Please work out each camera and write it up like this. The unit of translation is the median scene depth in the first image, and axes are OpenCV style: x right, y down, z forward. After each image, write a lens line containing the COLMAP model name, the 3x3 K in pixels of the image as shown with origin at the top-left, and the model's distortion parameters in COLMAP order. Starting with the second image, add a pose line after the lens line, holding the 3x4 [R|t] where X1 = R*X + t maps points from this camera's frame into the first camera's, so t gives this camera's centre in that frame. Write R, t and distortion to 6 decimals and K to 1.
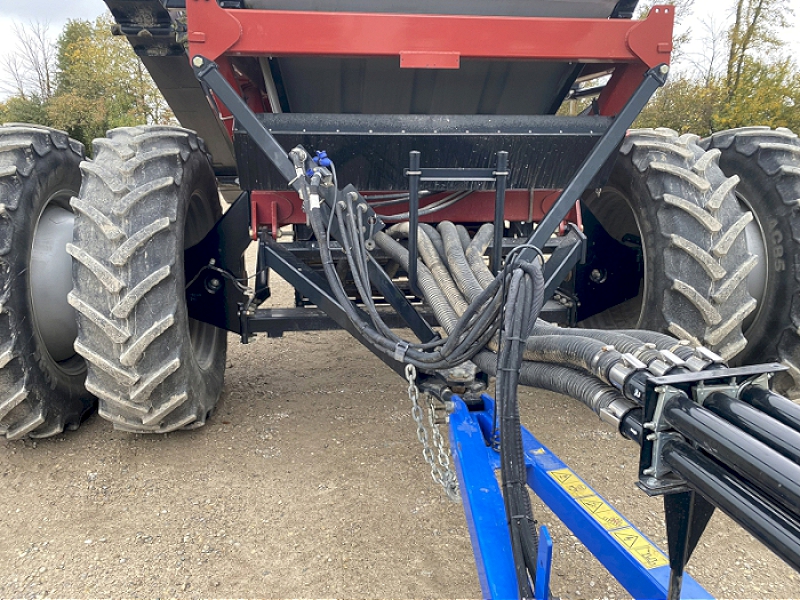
lens RADIAL K [[607.3, 0, 400.0], [0, 607.3, 300.0], [0, 0, 1]] dist [-0.000817, -0.000525]
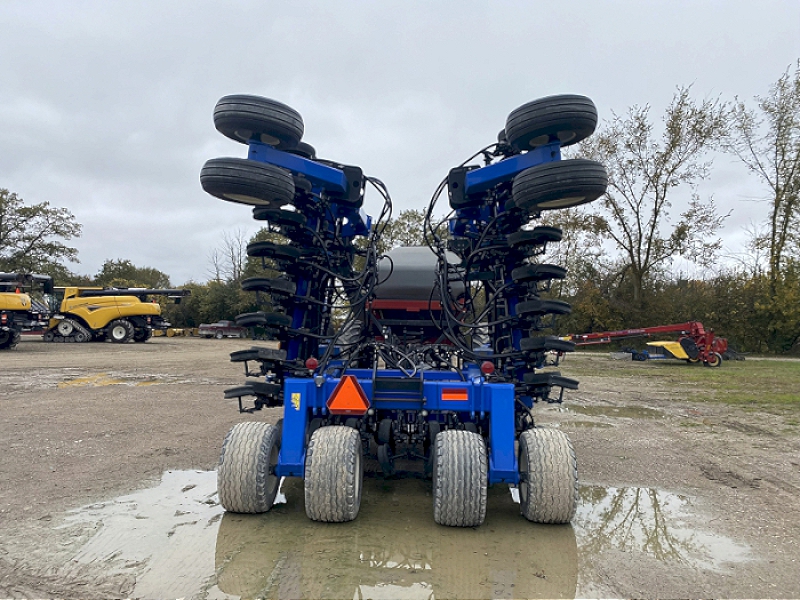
lens RADIAL K [[607.3, 0, 400.0], [0, 607.3, 300.0], [0, 0, 1]] dist [-0.000817, -0.000525]
pose [[0.978431, 0.012374, -0.206205, 0.806730], [-0.069054, 0.960374, -0.270025, 0.724698], [0.194693, 0.278440, 0.940514, -3.073821]]
